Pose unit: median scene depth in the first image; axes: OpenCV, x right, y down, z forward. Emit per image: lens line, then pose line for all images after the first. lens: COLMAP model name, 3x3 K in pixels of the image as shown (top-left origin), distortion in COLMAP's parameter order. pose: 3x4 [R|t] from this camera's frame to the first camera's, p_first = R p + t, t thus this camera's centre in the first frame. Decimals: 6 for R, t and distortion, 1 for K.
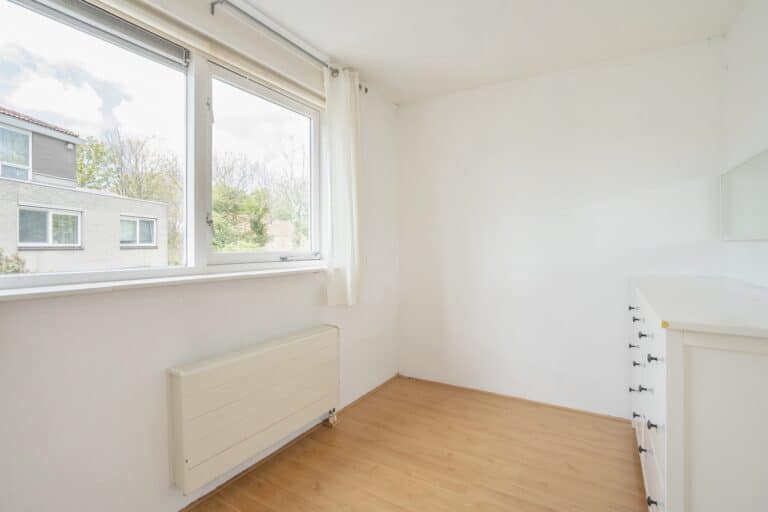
lens RADIAL K [[366.4, 0, 385.6], [0, 366.4, 240.2], [0, 0, 1]] dist [-0.016292, 0.000481]
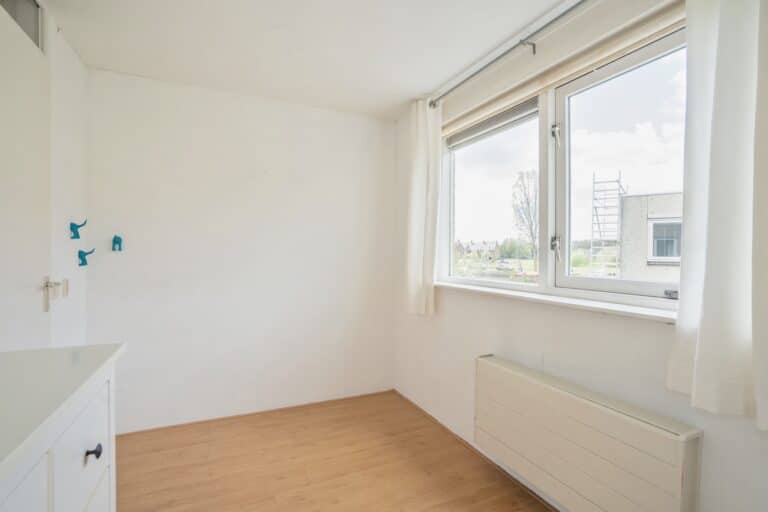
lens RADIAL K [[357.6, 0, 383.2], [0, 357.6, 251.5], [0, 0, 1]] dist [-0.064635, 0.026870]
pose [[-0.552052, -0.002196, -0.833807, 0.626264], [0.006386, 0.999956, -0.006862, -0.027184], [0.833785, -0.009113, -0.552014, 1.165164]]
